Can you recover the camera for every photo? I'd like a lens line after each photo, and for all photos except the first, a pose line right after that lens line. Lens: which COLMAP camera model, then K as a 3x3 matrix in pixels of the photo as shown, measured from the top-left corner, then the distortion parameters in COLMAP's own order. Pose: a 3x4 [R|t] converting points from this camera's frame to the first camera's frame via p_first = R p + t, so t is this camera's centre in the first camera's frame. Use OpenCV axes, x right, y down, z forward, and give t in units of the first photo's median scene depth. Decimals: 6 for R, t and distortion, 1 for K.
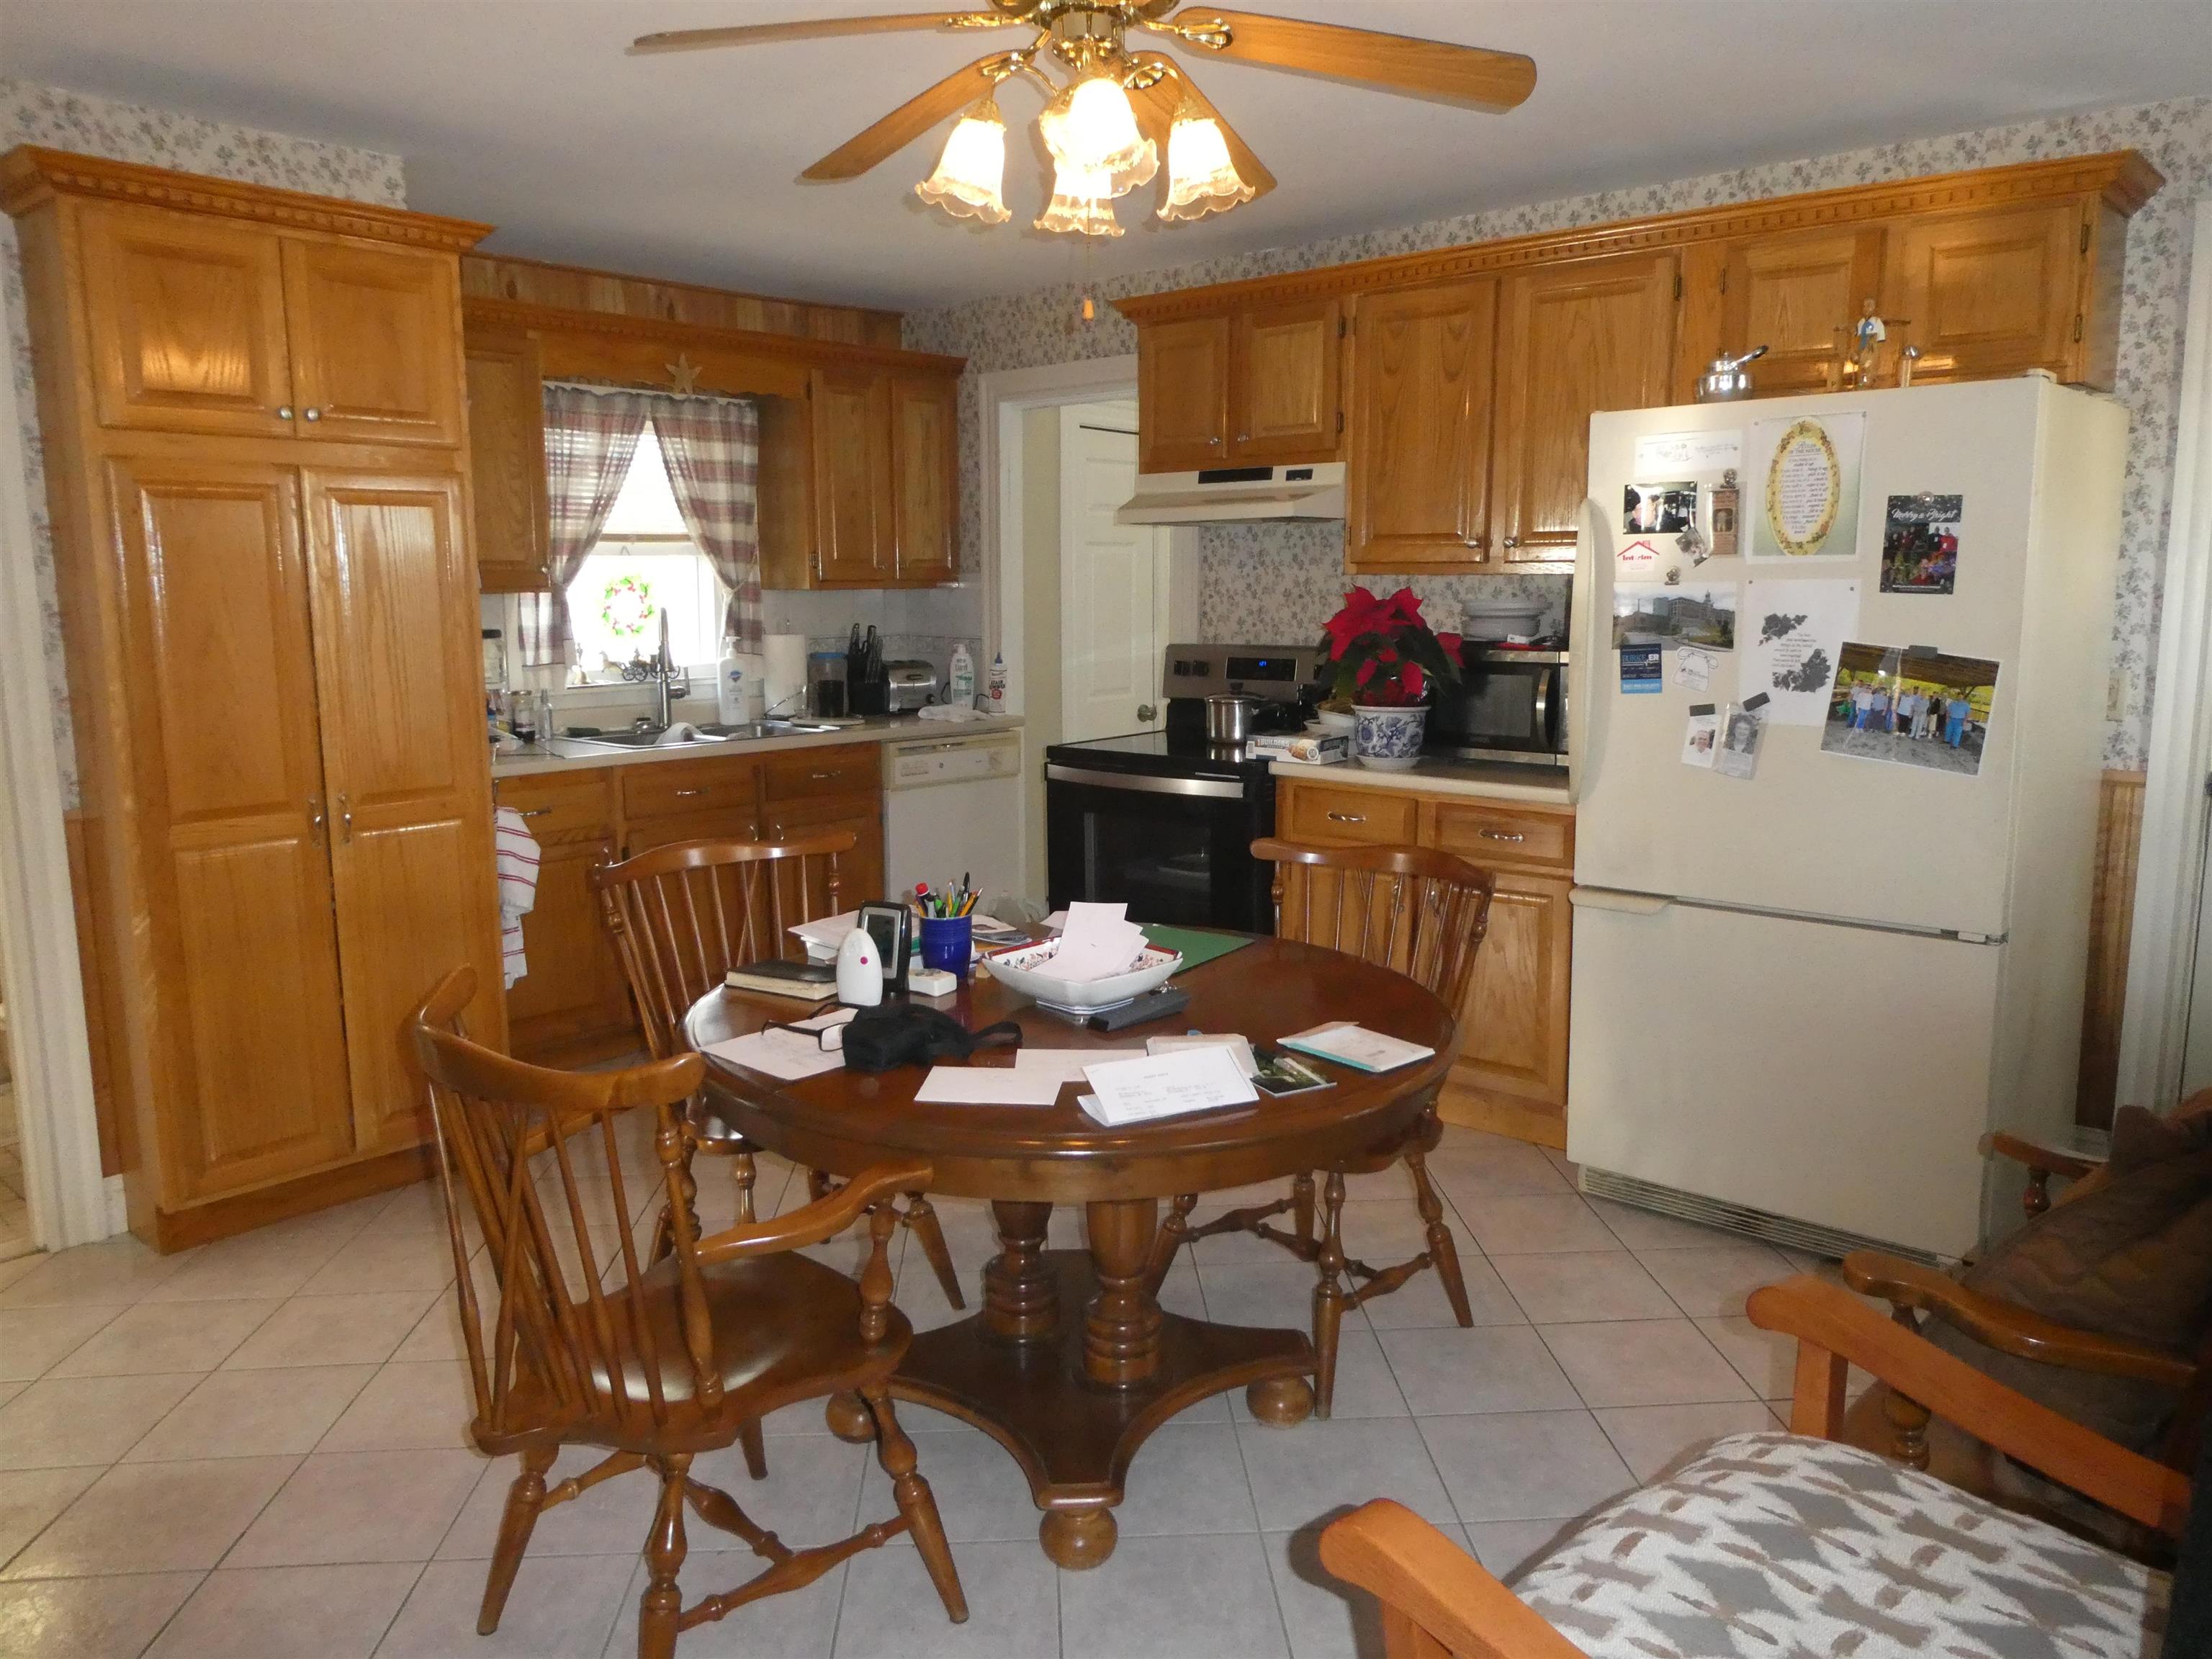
lens RADIAL K [[1583.9, 0, 1113.9], [0, 1583.9, 821.7], [0, 0, 1]] dist [0.019152, 0.000073]
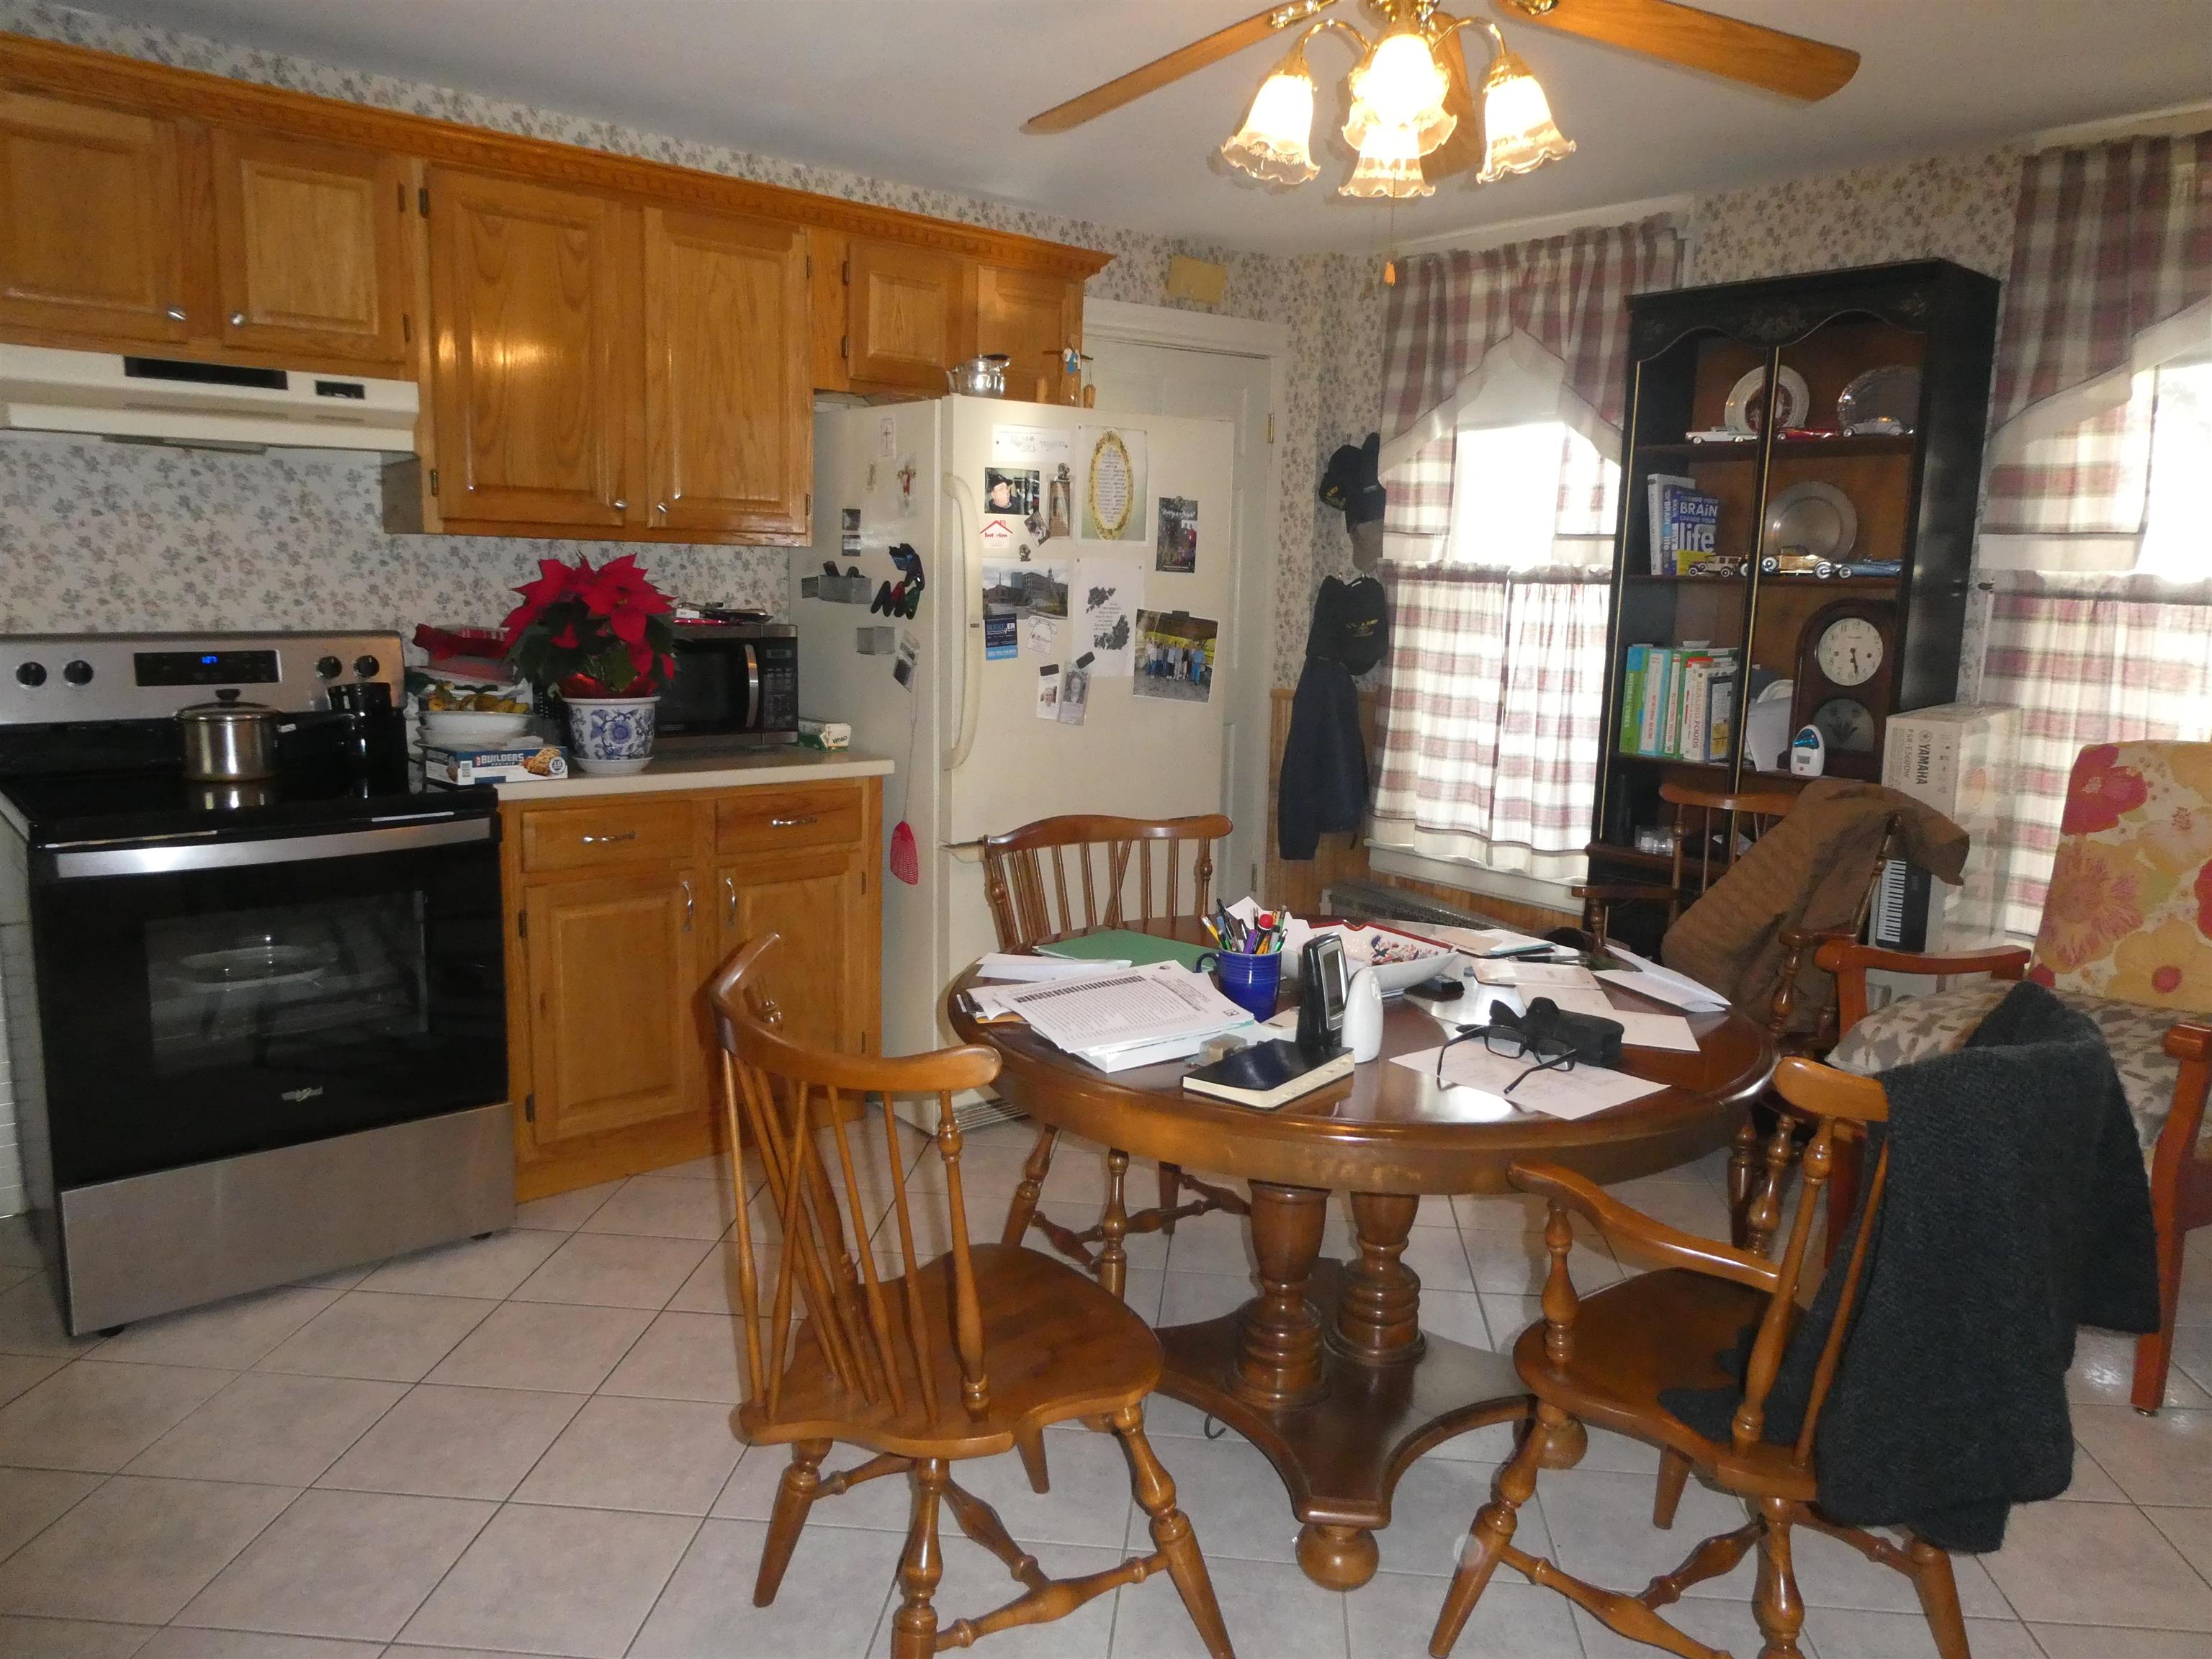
lens RADIAL K [[1583.9, 0, 1113.9], [0, 1583.9, 821.7], [0, 0, 1]] dist [0.019152, 0.000073]
pose [[0.155199, -0.145328, 0.977135, -0.771151], [0.128098, 0.983730, 0.125963, -0.101540], [-0.979543, 0.105620, 0.171290, 0.770876]]
